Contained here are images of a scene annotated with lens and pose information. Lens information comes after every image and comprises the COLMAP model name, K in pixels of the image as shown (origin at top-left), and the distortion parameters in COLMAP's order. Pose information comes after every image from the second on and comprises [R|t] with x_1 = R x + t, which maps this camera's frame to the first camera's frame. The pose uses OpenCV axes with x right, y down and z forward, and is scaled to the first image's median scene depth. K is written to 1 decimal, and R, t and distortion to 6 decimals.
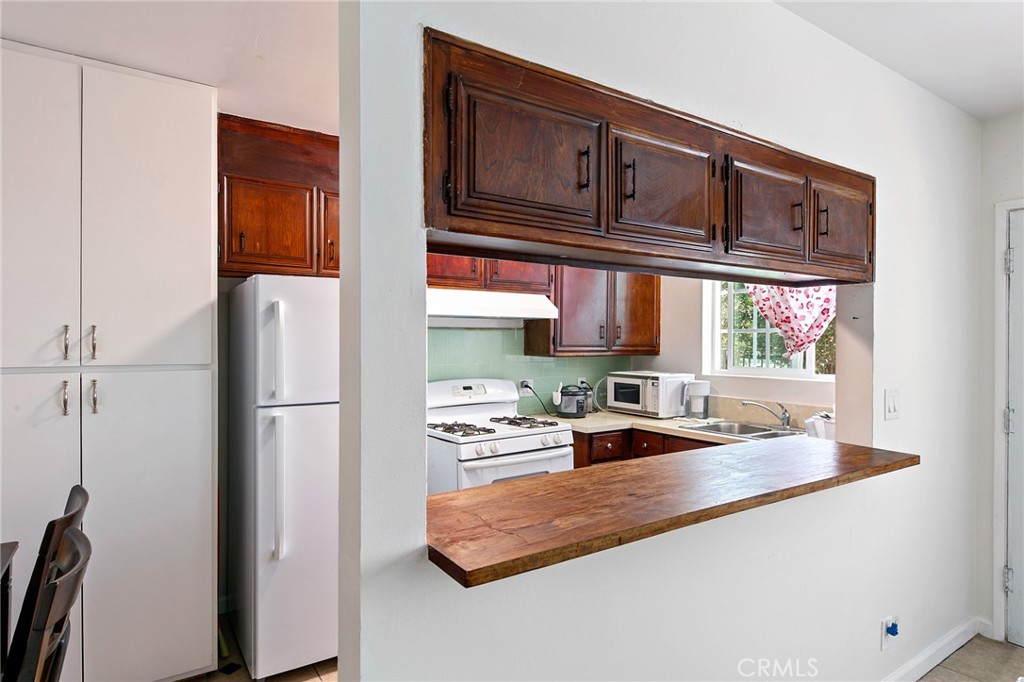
lens RADIAL K [[599.0, 0, 517.3], [0, 599.0, 341.9], [0, 0, 1]] dist [0.001578, -0.003968]
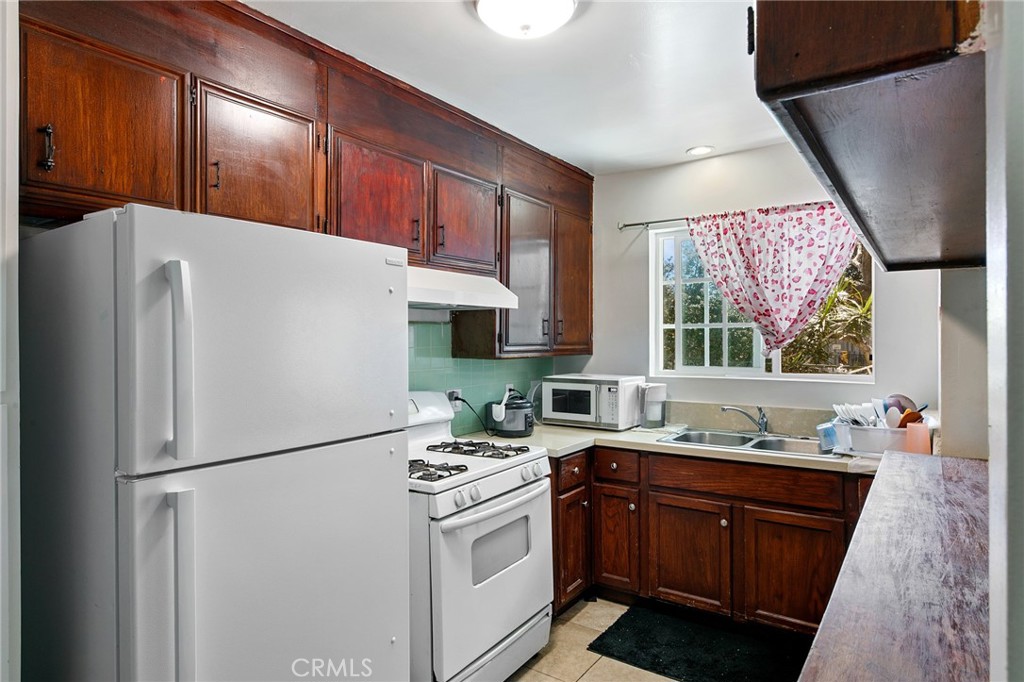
lens RADIAL K [[599.0, 0, 506.5], [0, 599.0, 337.2], [0, 0, 1]] dist [0.001578, -0.003968]
pose [[0.928776, -0.005455, 0.370602, -0.215699], [0.007253, 0.999968, -0.003460, -0.000550], [-0.370571, 0.005901, 0.928785, 0.284824]]
